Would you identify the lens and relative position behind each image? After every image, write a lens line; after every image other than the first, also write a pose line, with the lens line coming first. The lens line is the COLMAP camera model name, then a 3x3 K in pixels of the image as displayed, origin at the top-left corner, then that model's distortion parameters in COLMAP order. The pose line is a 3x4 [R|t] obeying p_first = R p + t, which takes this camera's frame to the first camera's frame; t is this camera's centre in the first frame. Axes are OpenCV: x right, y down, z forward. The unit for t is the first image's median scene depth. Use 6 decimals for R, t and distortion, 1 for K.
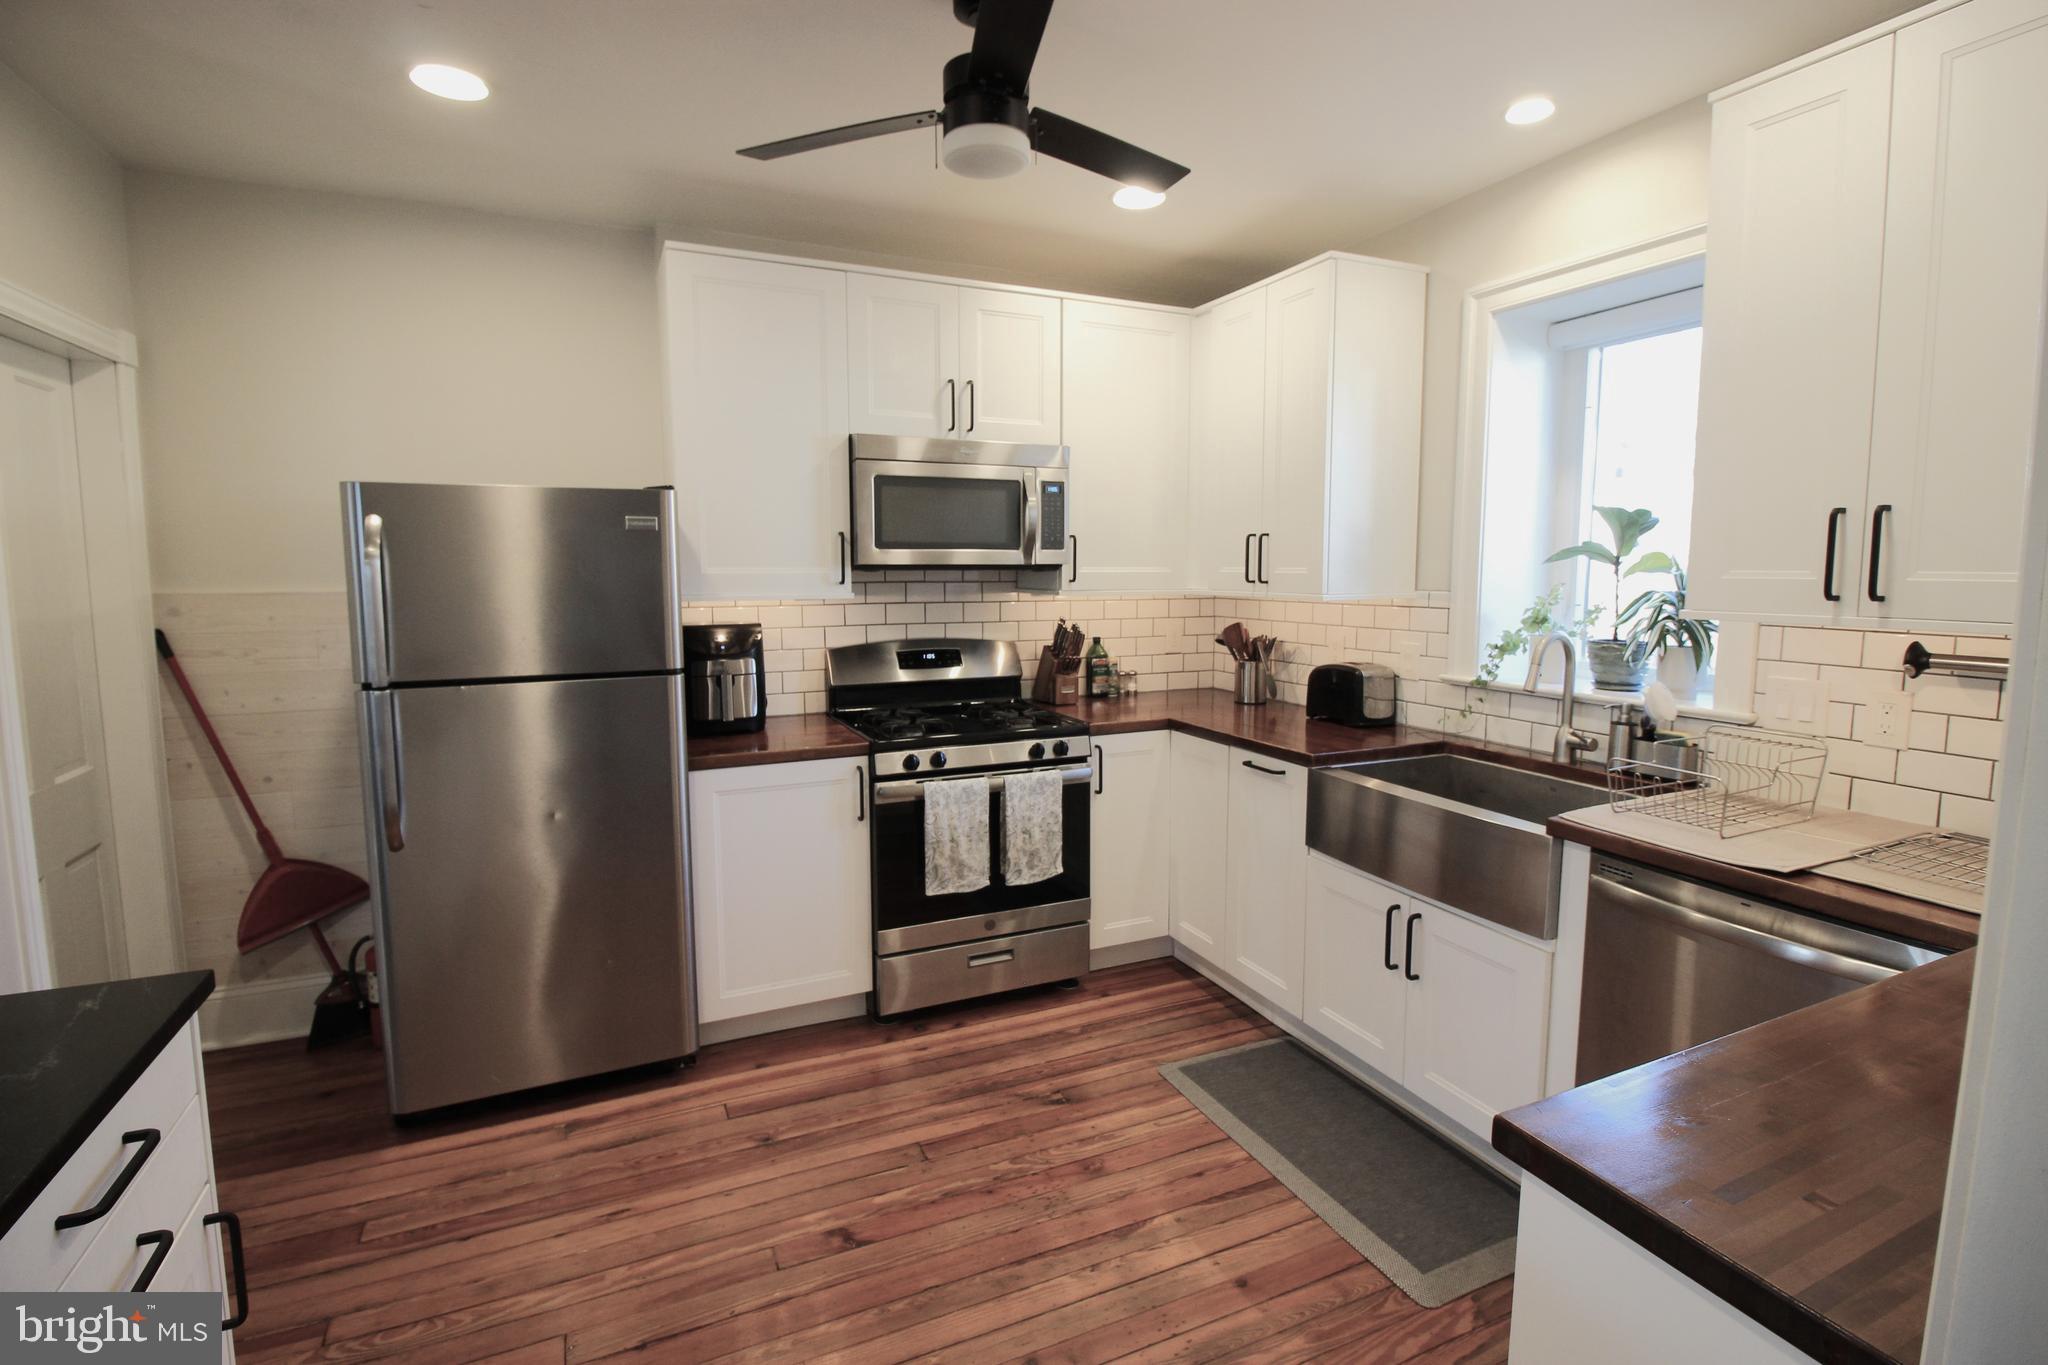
lens RADIAL K [[941.0, 0, 1023.6], [0, 941.0, 667.6], [0, 0, 1]] dist [-0.016274, -0.004544]
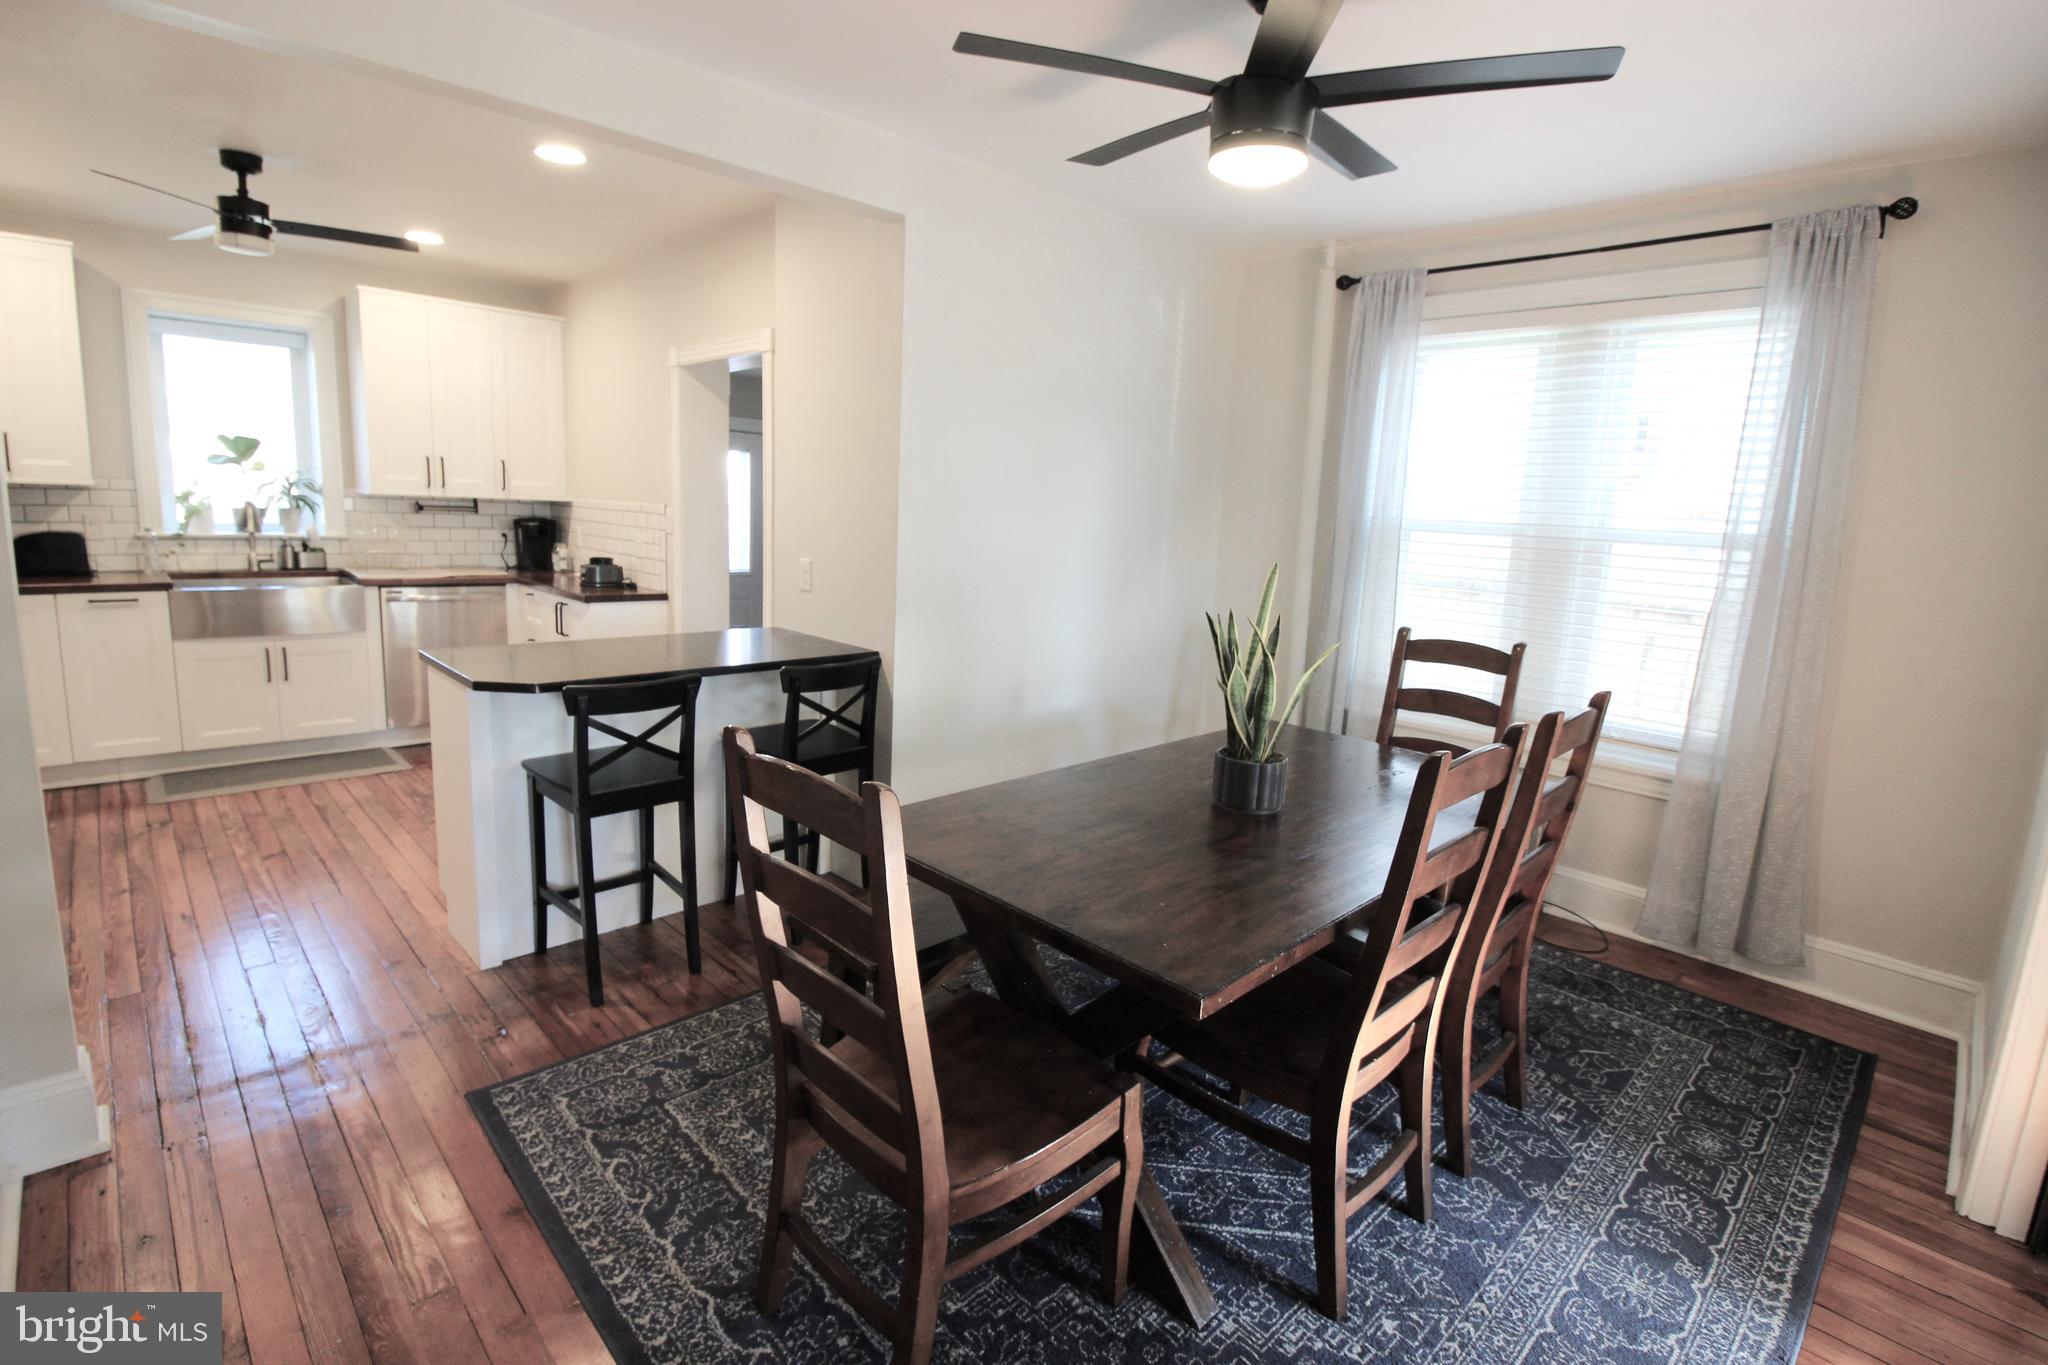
lens RADIAL K [[941.0, 0, 1006.0], [0, 941.0, 664.4], [0, 0, 1]] dist [-0.016274, -0.004544]
pose [[-0.336400, -0.172314, 0.925820, -1.726452], [0.054945, 0.977851, 0.201962, -0.011157], [-0.940115, 0.118809, -0.319481, 0.177608]]
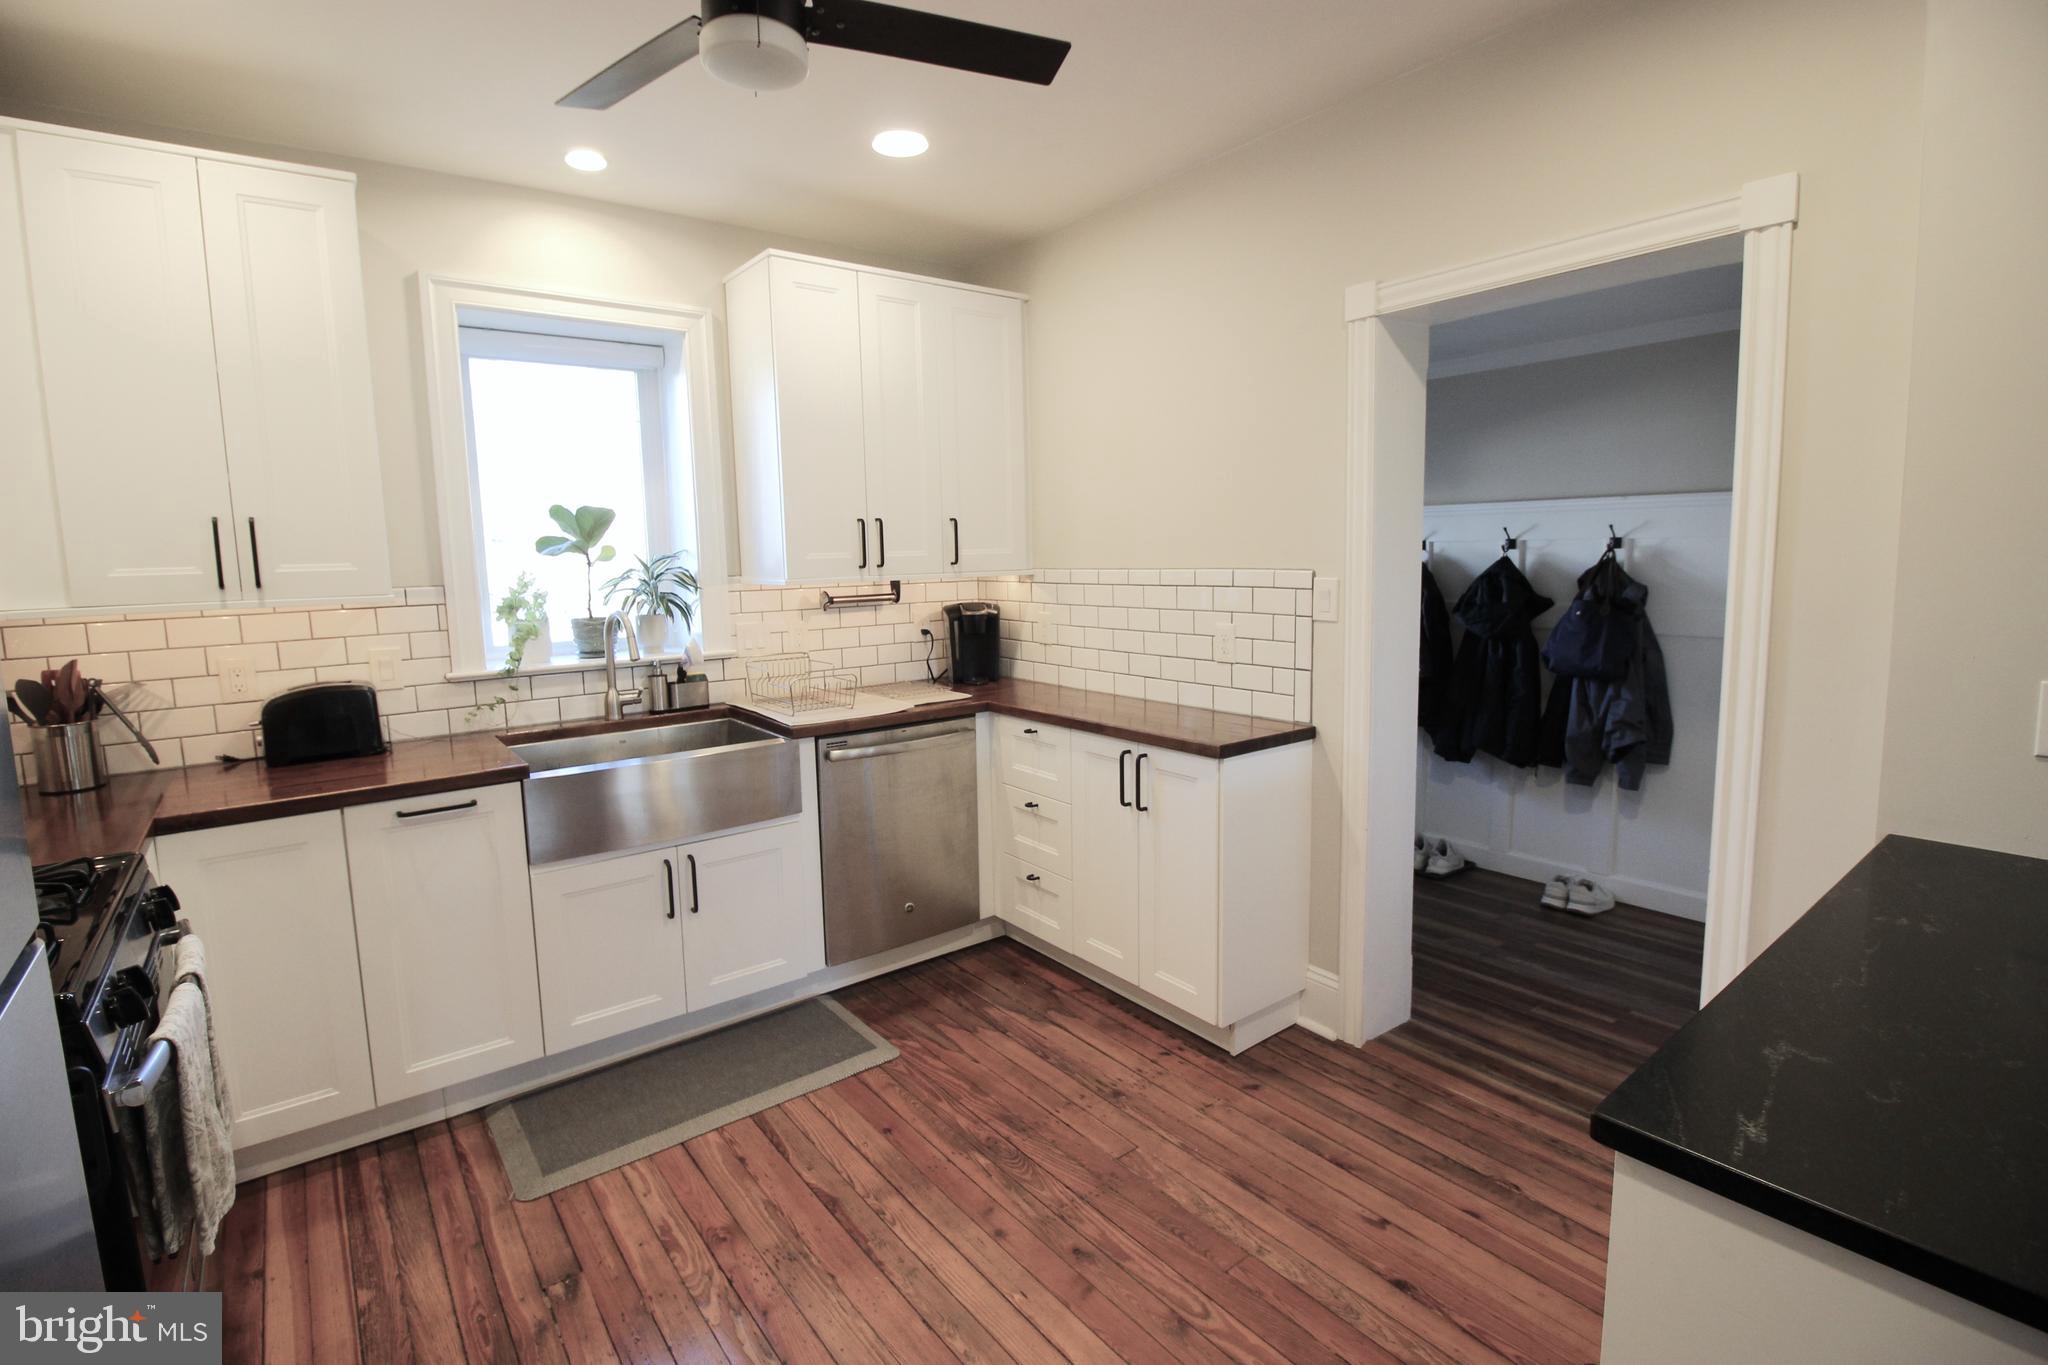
lens RADIAL K [[941.0, 0, 1021.4], [0, 941.0, 666.8], [0, 0, 1]] dist [-0.016274, -0.004544]
pose [[-0.233900, -0.112499, 0.965730, -0.688966], [0.127403, 0.981172, 0.145155, -0.072299], [-0.963877, 0.156988, -0.215163, 0.737196]]
